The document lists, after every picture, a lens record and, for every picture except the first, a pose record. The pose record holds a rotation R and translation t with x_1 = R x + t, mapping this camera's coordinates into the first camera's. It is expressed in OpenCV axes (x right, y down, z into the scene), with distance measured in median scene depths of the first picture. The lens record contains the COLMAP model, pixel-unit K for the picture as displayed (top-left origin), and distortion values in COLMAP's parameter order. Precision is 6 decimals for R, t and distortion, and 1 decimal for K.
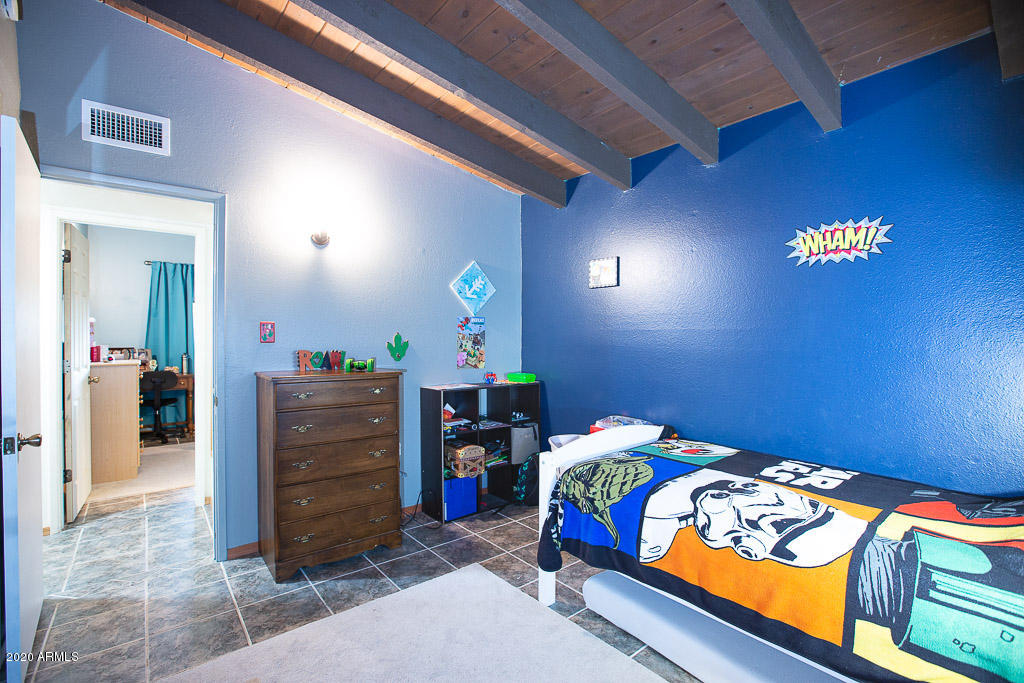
lens RADIAL K [[468.7, 0, 513.1], [0, 468.7, 343.0], [0, 0, 1]] dist [-0.018996, 0.002960]
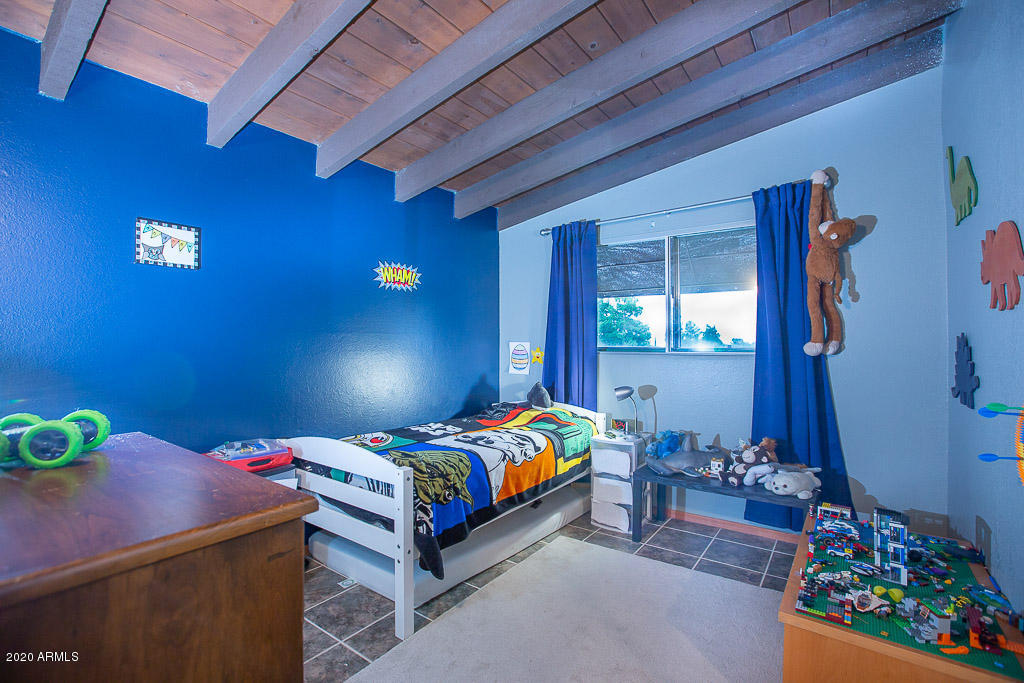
lens RADIAL K [[468.7, 0, 512.9], [0, 468.7, 336.2], [0, 0, 1]] dist [-0.018996, 0.002960]
pose [[-0.240111, 0.005977, 0.970727, -0.869757], [0.010692, 0.999937, -0.003513, -0.016390], [-0.970687, 0.009535, -0.240160, 1.023477]]
